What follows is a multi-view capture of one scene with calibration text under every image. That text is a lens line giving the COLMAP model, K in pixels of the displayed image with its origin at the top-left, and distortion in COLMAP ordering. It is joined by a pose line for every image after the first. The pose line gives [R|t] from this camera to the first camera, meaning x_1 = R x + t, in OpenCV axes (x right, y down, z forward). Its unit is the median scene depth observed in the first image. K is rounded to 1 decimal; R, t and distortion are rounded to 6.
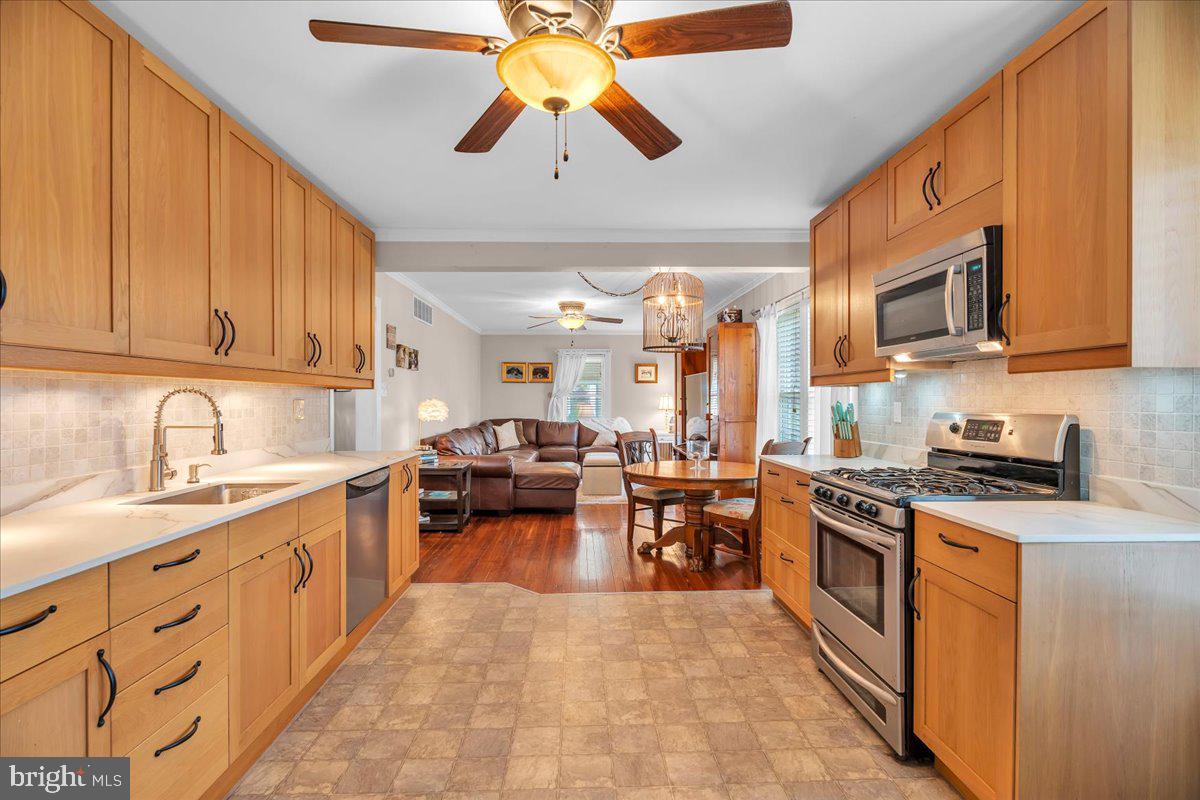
lens RADIAL K [[573.4, 0, 597.1], [0, 573.4, 402.0], [0, 0, 1]] dist [0.000557, 0.000067]
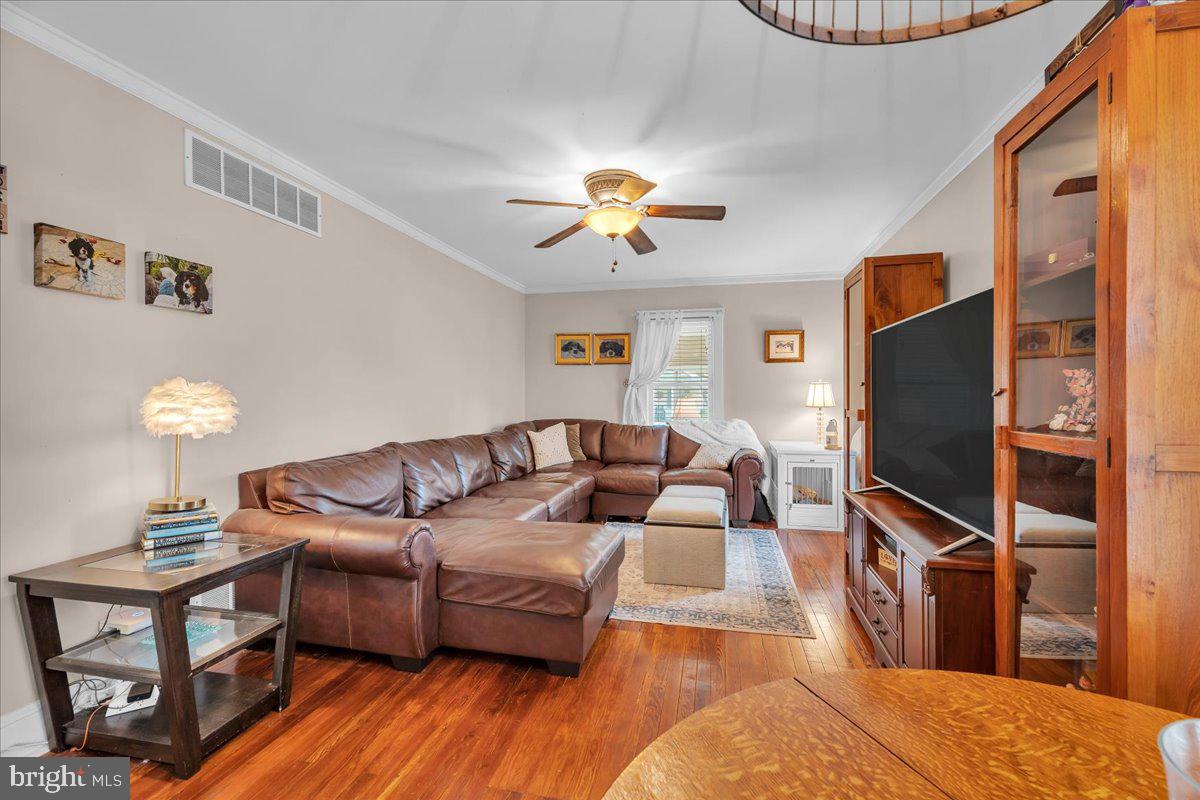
lens RADIAL K [[538.5, 0, 600.0], [0, 538.5, 400.0], [0, 0, 1]] dist [-0.000459, 0.000019]
pose [[0.968734, 0.001985, -0.248096, 0.150805], [-0.000764, 0.999987, 0.005018, 0.014277], [0.248102, -0.004672, 0.968723, 1.572401]]
